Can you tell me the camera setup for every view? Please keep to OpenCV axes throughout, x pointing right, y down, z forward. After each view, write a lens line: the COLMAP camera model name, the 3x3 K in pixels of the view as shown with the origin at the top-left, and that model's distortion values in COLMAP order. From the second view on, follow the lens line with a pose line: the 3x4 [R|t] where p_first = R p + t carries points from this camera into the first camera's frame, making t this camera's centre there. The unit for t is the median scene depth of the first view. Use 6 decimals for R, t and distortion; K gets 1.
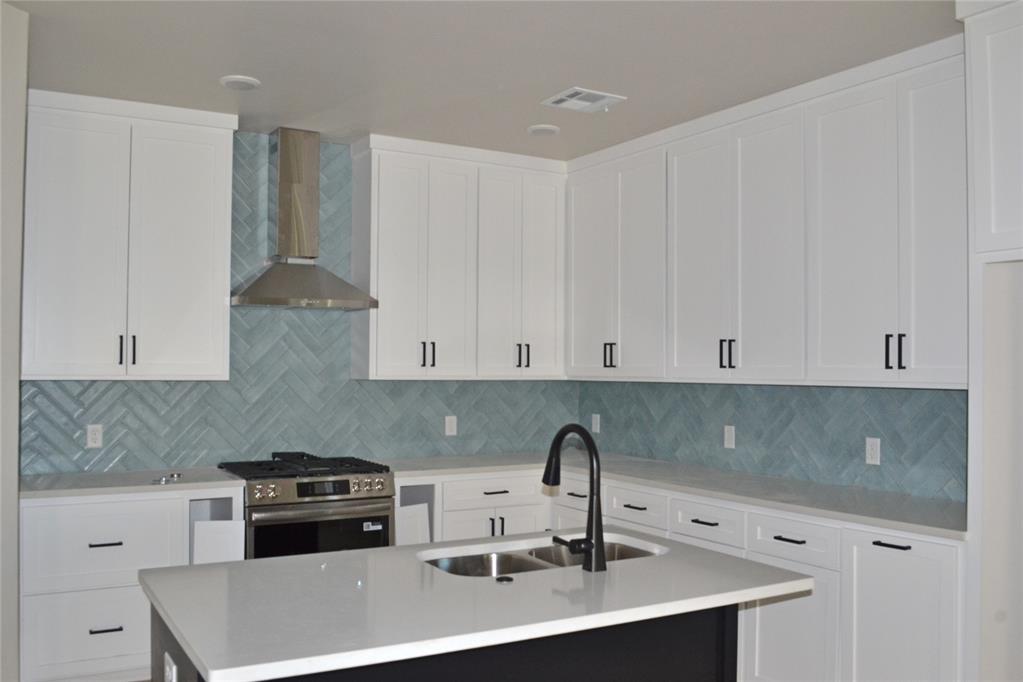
lens RADIAL K [[911.6, 0, 513.8], [0, 911.6, 366.1], [0, 0, 1]] dist [-0.103136, -0.001115]
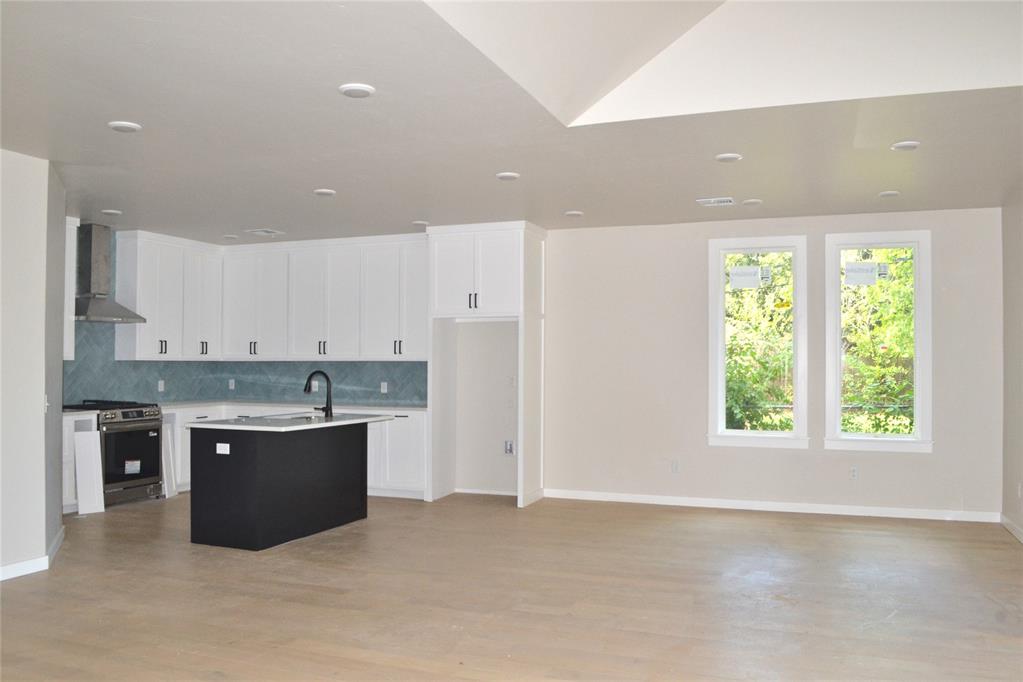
lens RADIAL K [[817.5, 0, 511.5], [0, 817.5, 341.0], [0, 0, 1]] dist [-0.111324, -0.001121]
pose [[0.796538, 0.009844, 0.604508, -0.555416], [0.002641, 0.999801, -0.019761, 0.010106], [-0.604582, 0.017337, 0.796354, -0.819009]]
